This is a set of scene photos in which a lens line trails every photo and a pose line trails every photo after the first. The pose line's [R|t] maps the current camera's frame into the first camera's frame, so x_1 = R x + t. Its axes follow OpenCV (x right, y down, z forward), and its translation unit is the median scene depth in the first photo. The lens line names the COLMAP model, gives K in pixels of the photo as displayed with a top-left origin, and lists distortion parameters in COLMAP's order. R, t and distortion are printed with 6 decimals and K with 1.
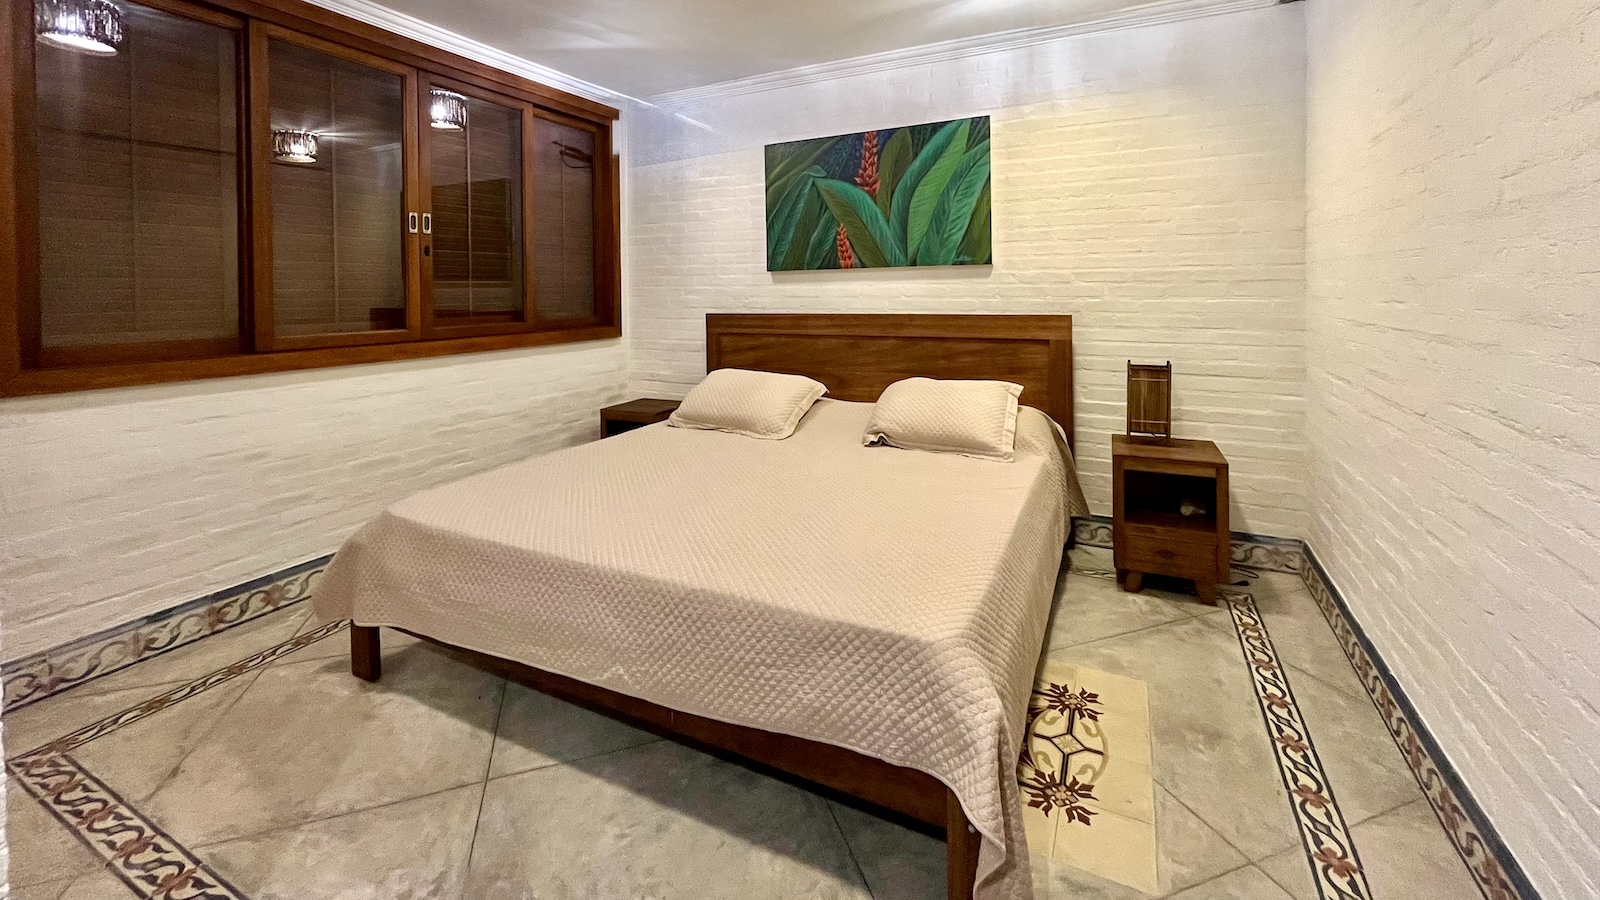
lens RADIAL K [[622.8, 0, 802.1], [0, 622.8, 490.4], [0, 0, 1]] dist [0.000401, 0.000285]
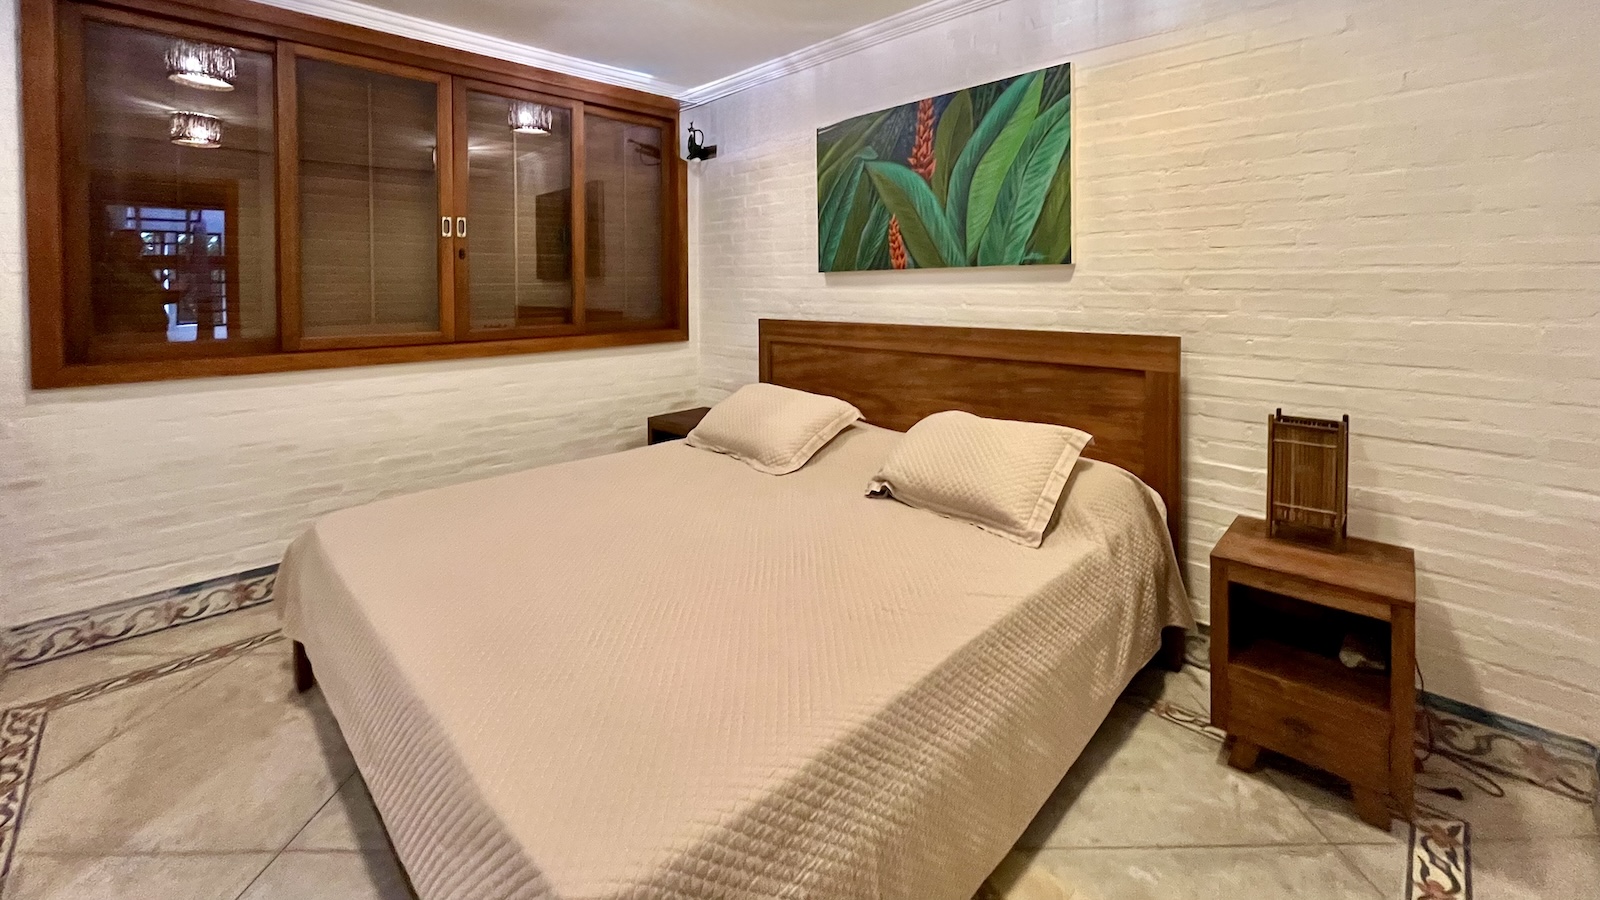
lens RADIAL K [[641.9, 0, 802.0], [0, 641.9, 462.4], [0, 0, 1]] dist [-0.000831, -0.000347]
pose [[0.947743, 0.088838, -0.306416, 0.259150], [-0.101154, 0.994569, -0.024520, -0.082420], [0.302574, 0.054234, 0.951582, 0.204768]]
